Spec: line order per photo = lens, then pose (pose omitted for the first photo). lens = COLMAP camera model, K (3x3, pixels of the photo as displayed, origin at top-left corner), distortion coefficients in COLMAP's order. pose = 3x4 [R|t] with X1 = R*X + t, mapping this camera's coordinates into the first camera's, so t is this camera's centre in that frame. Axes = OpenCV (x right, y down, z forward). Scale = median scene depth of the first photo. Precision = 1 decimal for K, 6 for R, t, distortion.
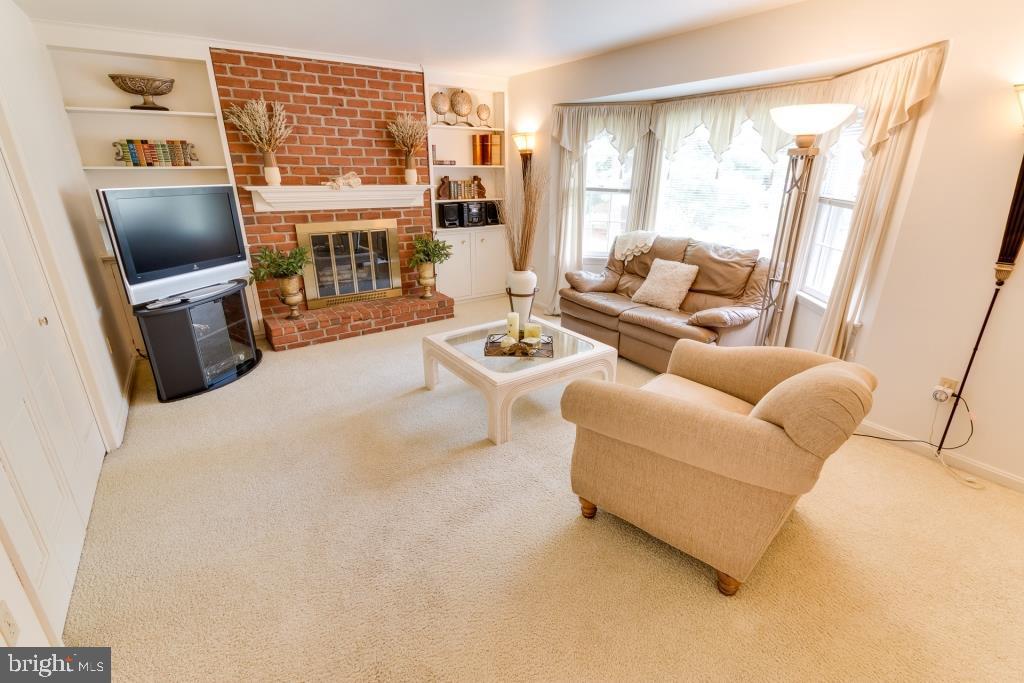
lens RADIAL K [[473.9, 0, 521.2], [0, 473.9, 342.6], [0, 0, 1]] dist [0.003963, -0.001271]
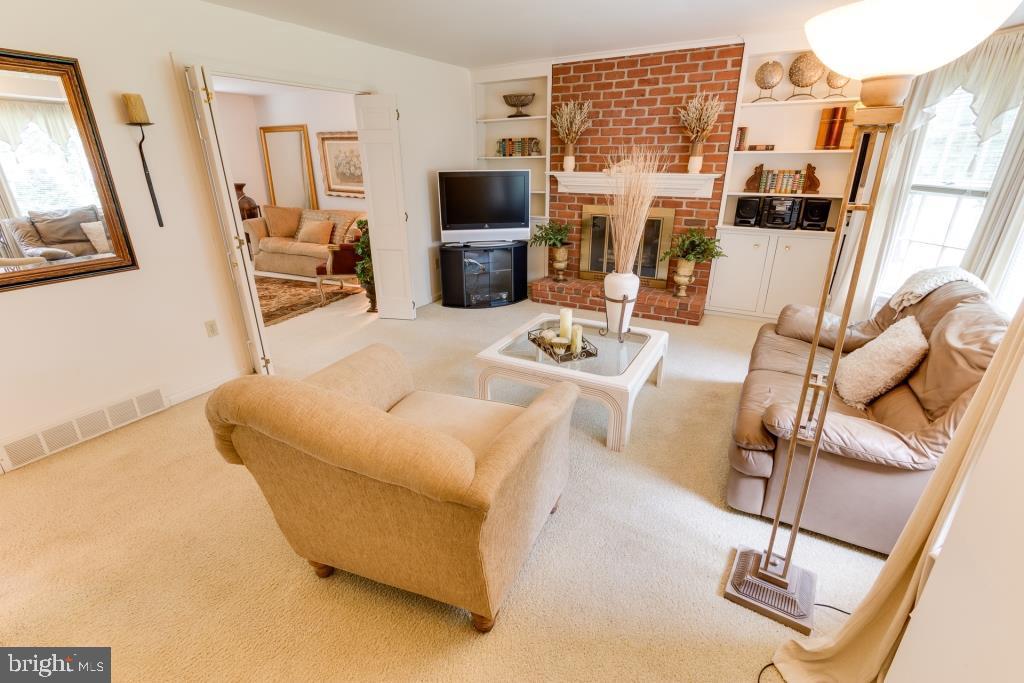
lens RADIAL K [[473.9, 0, 512.9], [0, 473.9, 342.7], [0, 0, 1]] dist [0.003963, -0.001271]
pose [[0.422749, 0.323815, -0.846420, 0.572747], [-0.304413, 0.930456, 0.203924, -0.120996], [0.853590, 0.171453, 0.491922, 0.339764]]
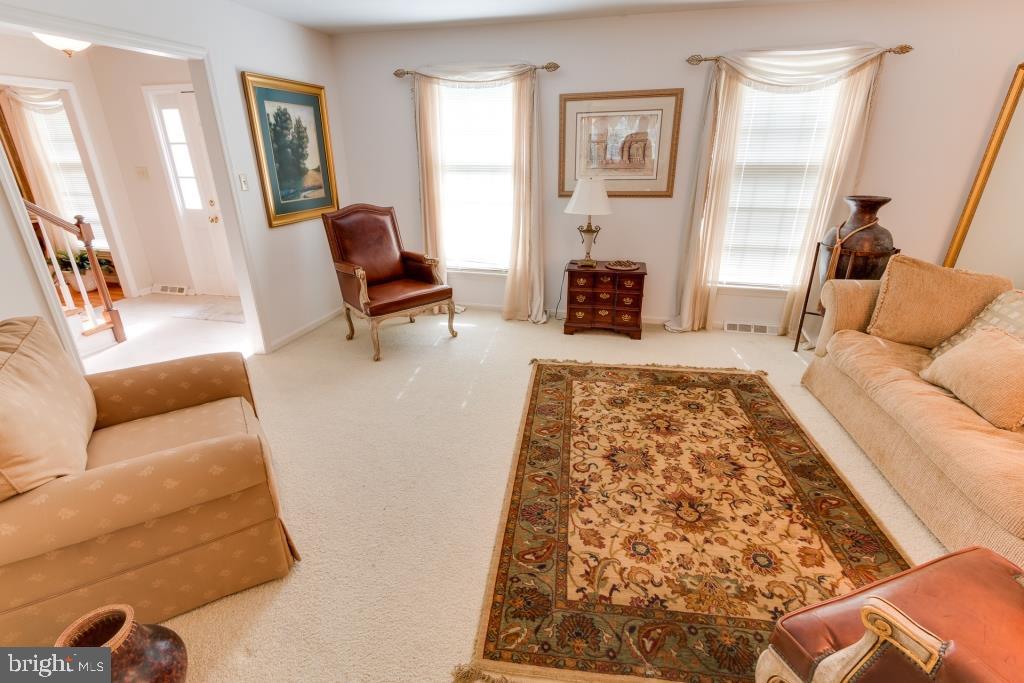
lens RADIAL K [[473.9, 0, 520.2], [0, 473.9, 339.0], [0, 0, 1]] dist [0.003963, -0.001271]
pose [[-0.760368, 0.246495, -0.600899, -0.460693], [-0.218975, 0.773723, 0.594477, -0.159262], [0.611465, 0.583604, -0.534338, 0.430549]]
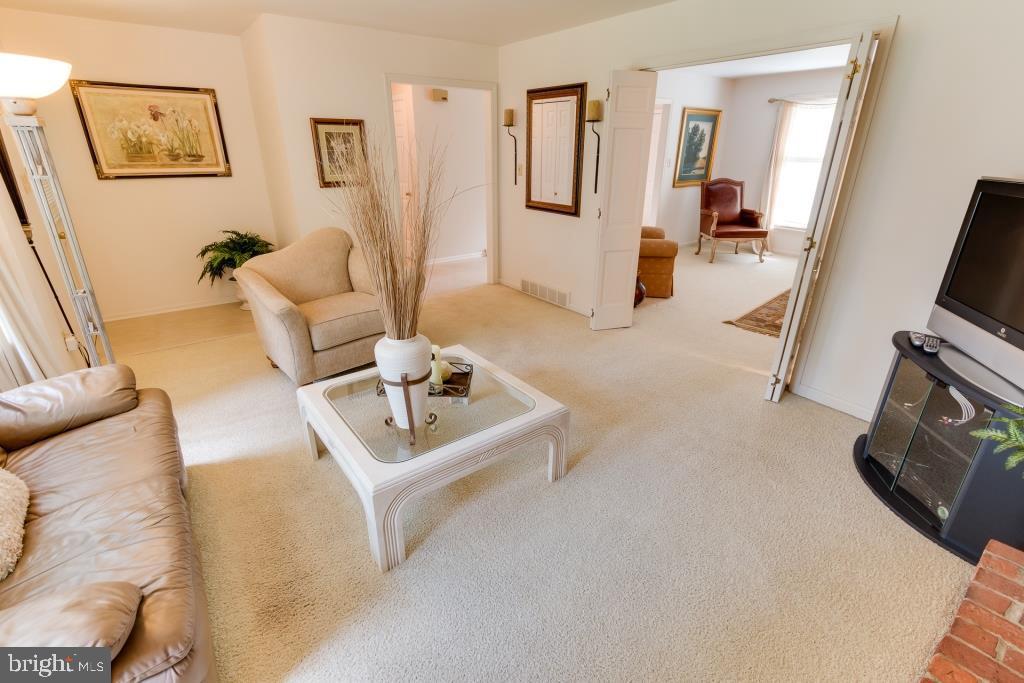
lens RADIAL K [[473.9, 0, 509.7], [0, 473.9, 339.7], [0, 0, 1]] dist [0.003963, -0.001271]
pose [[-0.999947, 0.004196, -0.009434, -0.094248], [-0.003261, 0.738564, 0.674175, -0.424099], [0.009797, 0.674170, -0.738511, 1.148720]]
